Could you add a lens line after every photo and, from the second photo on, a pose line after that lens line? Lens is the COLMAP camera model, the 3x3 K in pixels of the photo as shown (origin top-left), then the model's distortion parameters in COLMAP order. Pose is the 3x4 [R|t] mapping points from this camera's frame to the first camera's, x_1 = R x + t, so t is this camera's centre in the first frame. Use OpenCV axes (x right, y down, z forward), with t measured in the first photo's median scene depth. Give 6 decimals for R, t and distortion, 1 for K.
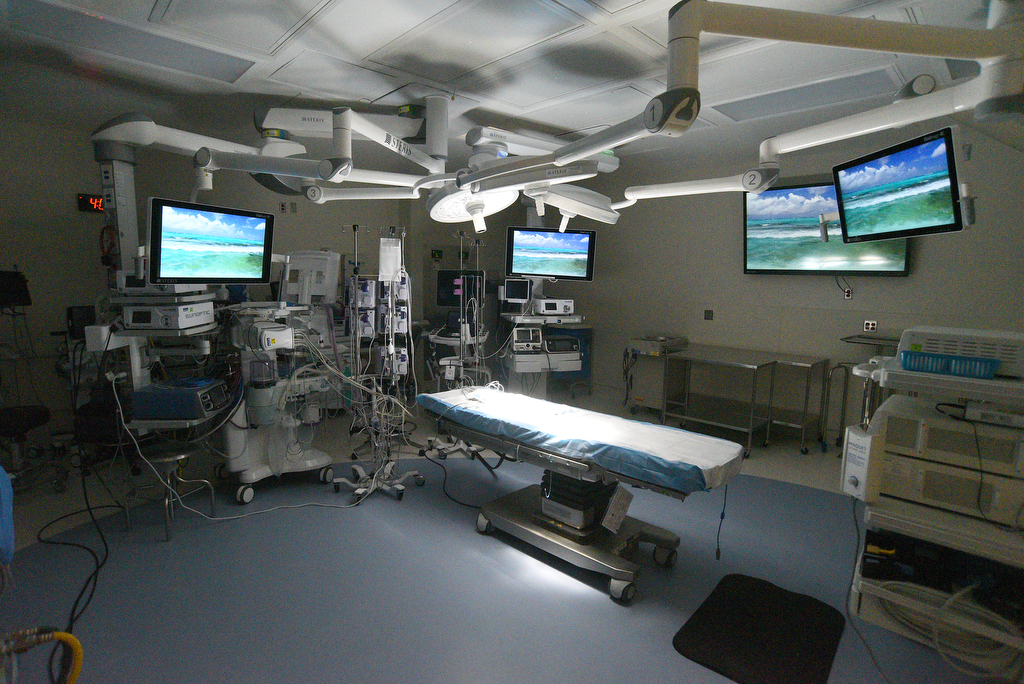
lens RADIAL K [[527.1, 0, 507.1], [0, 527.1, 345.9], [0, 0, 1]] dist [-0.092323, 0.047215]
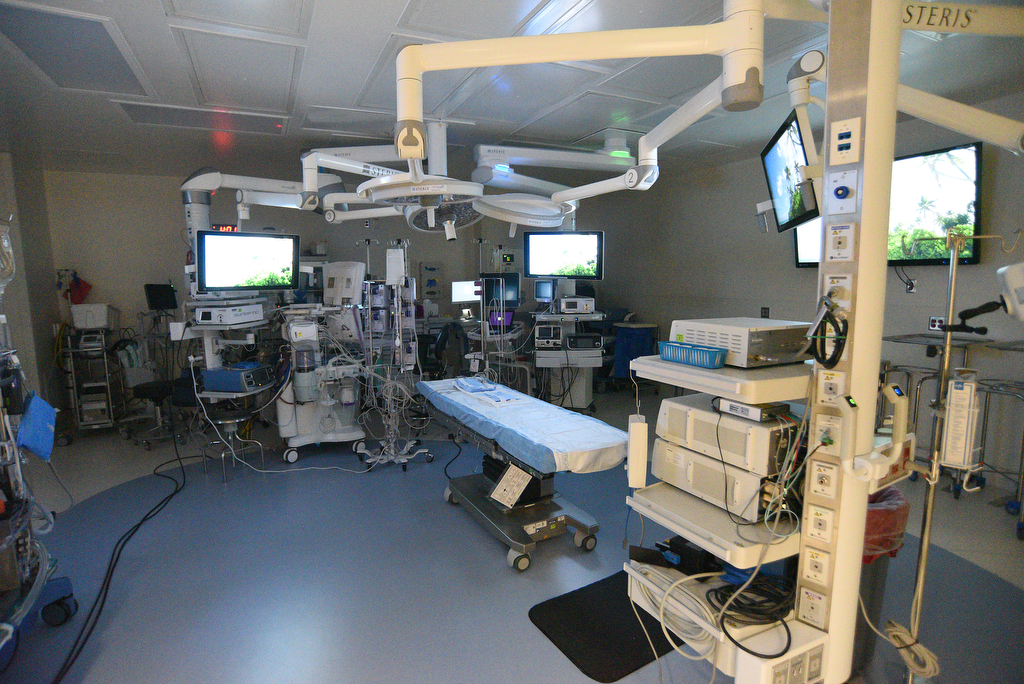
lens RADIAL K [[527.1, 0, 507.1], [0, 527.1, 345.9], [0, 0, 1]] dist [-0.092323, 0.047215]
pose [[0.948653, 0.012138, -0.316086, 0.386459], [-0.013064, 0.999914, -0.000811, 0.011604], [0.316049, 0.004899, 0.948730, -0.043336]]
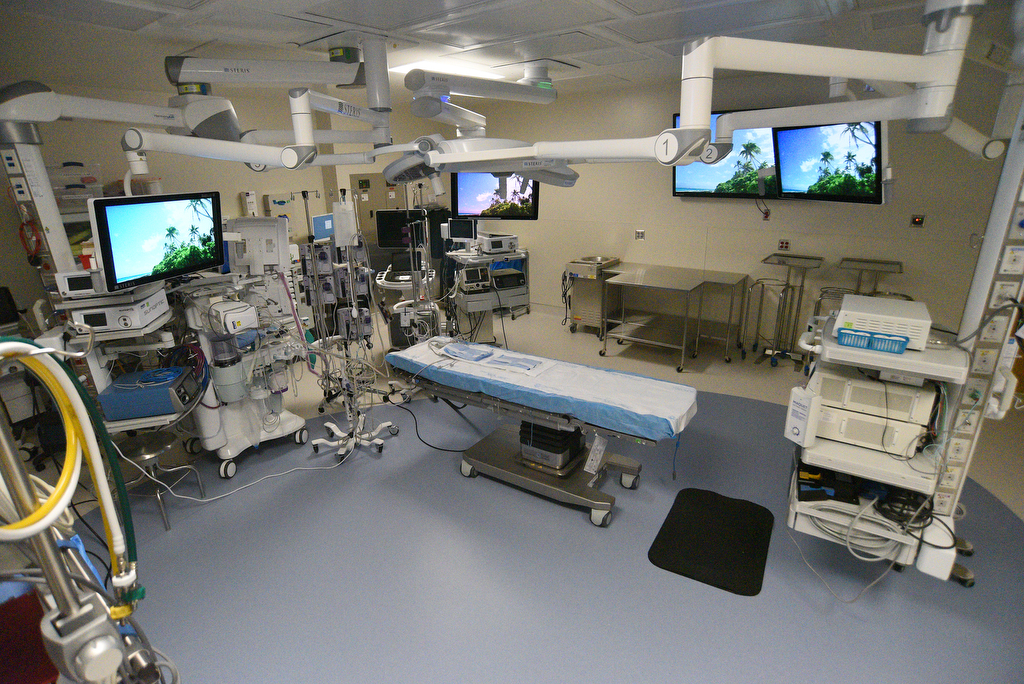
lens RADIAL K [[527.1, 0, 507.1], [0, 527.1, 345.9], [0, 0, 1]] dist [-0.092323, 0.047215]
pose [[0.983485, -0.097432, 0.152524, -0.093959], [0.064604, 0.976201, 0.207020, -0.122086], [-0.169065, -0.193747, 0.966374, -0.030377]]
